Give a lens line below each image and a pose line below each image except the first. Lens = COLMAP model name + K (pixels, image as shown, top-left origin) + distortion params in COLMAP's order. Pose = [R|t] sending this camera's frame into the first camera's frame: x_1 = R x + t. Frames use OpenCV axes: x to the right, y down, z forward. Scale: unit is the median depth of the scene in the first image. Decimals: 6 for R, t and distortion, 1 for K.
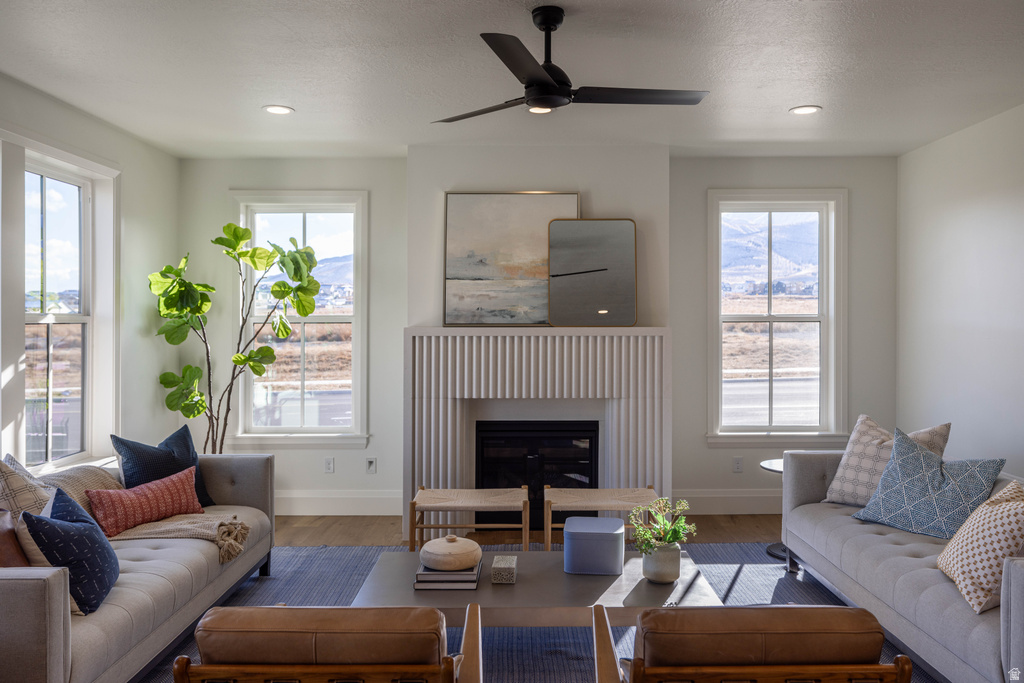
lens RADIAL K [[799.9, 0, 513.0], [0, 799.9, 355.3], [0, 0, 1]] dist [0.004146, 0.006898]
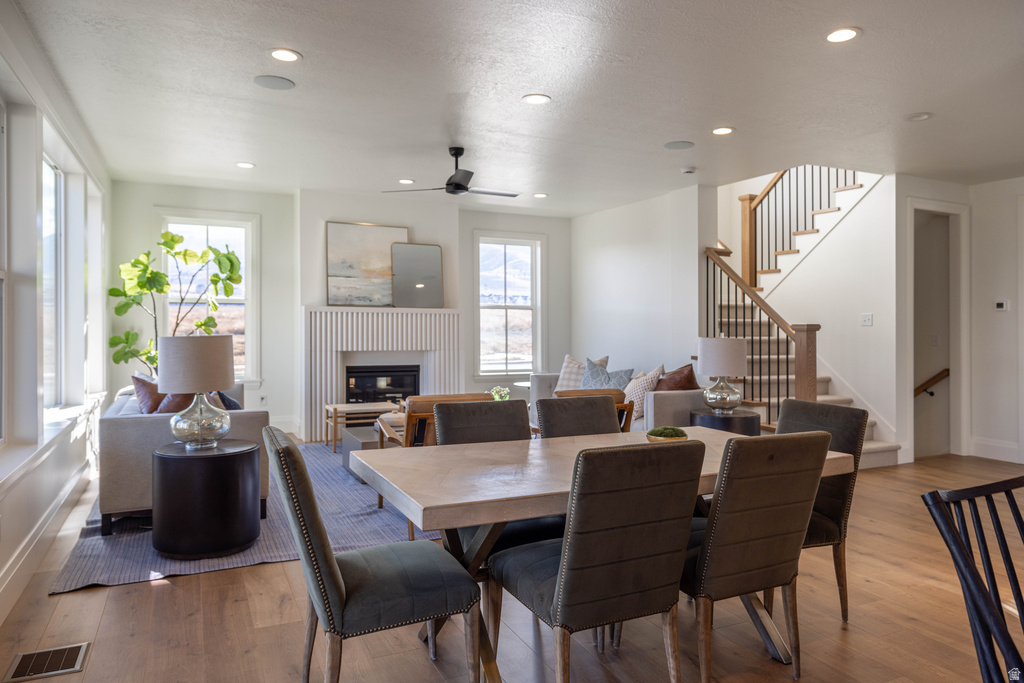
lens RADIAL K [[677.9, 0, 512.0], [0, 677.9, 341.5], [0, 0, 1]] dist [-0.001230, 0.000124]
pose [[0.903741, -0.001260, 0.428078, -0.328989], [0.006702, 0.999915, -0.011206, 0.051306], [-0.428027, 0.012996, 0.903672, -0.364019]]
